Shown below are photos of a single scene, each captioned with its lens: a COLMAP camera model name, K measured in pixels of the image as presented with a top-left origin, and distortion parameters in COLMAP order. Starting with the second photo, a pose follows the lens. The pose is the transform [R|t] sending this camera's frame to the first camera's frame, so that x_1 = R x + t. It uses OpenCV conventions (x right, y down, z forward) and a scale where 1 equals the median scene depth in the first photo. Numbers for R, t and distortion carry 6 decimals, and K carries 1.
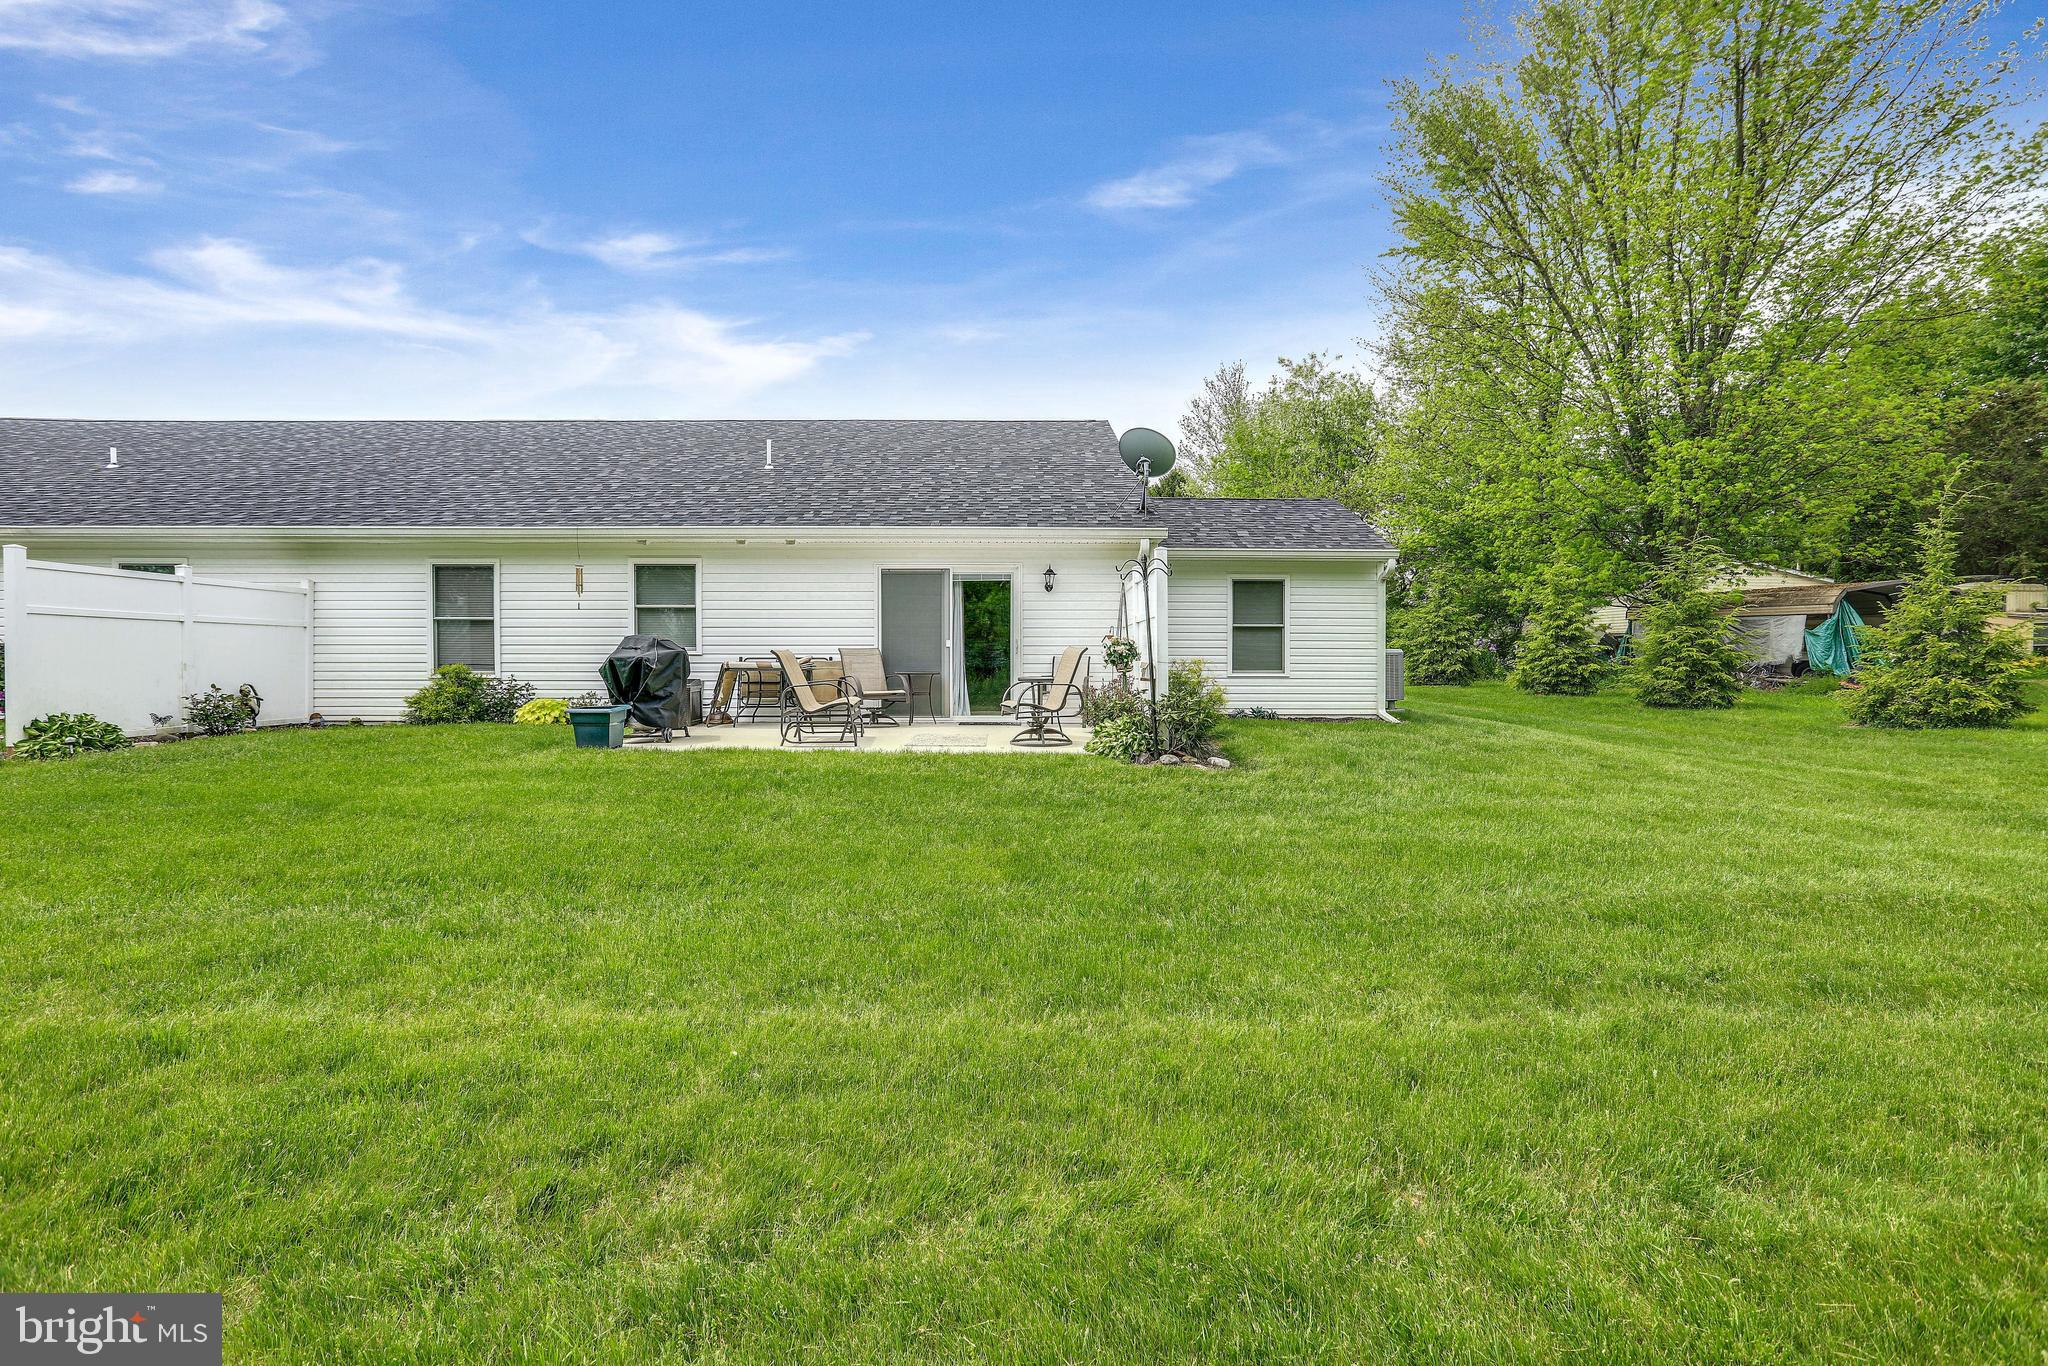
lens RADIAL K [[942.6, 0, 1024.0], [0, 942.6, 683.0], [0, 0, 1]] dist [-0.034217, 0.000211]
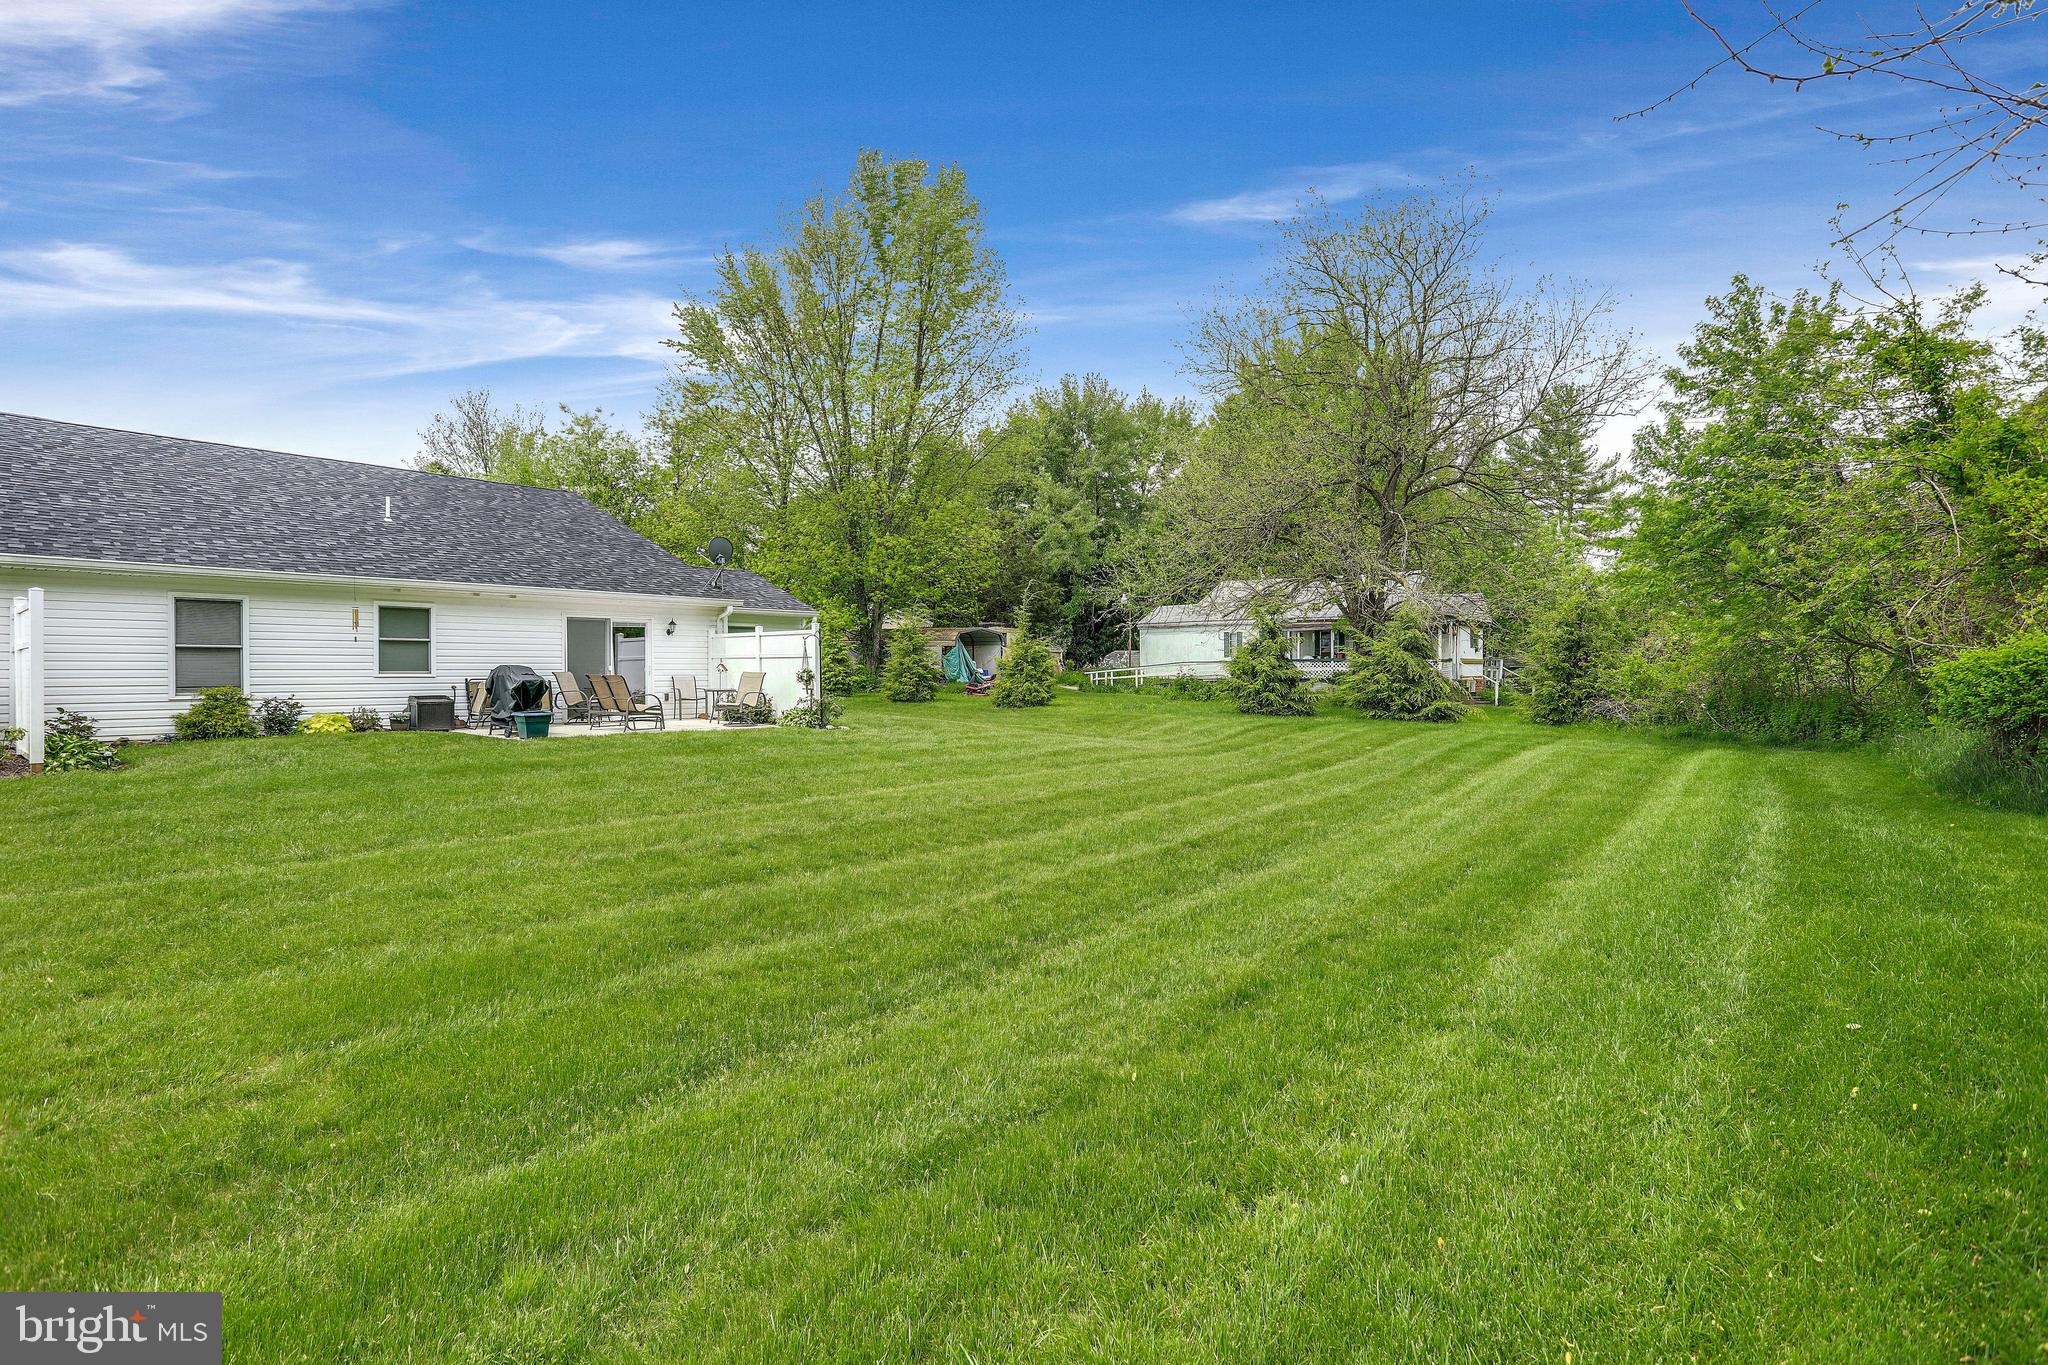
lens RADIAL K [[942.6, 0, 1024.0], [0, 942.6, 682.5], [0, 0, 1]] dist [-0.034217, 0.000211]
pose [[0.642199, -0.010497, 0.766466, -0.793184], [0.019115, 0.999815, -0.002323, -0.002614], [-0.766299, 0.016142, 0.642281, -0.462618]]
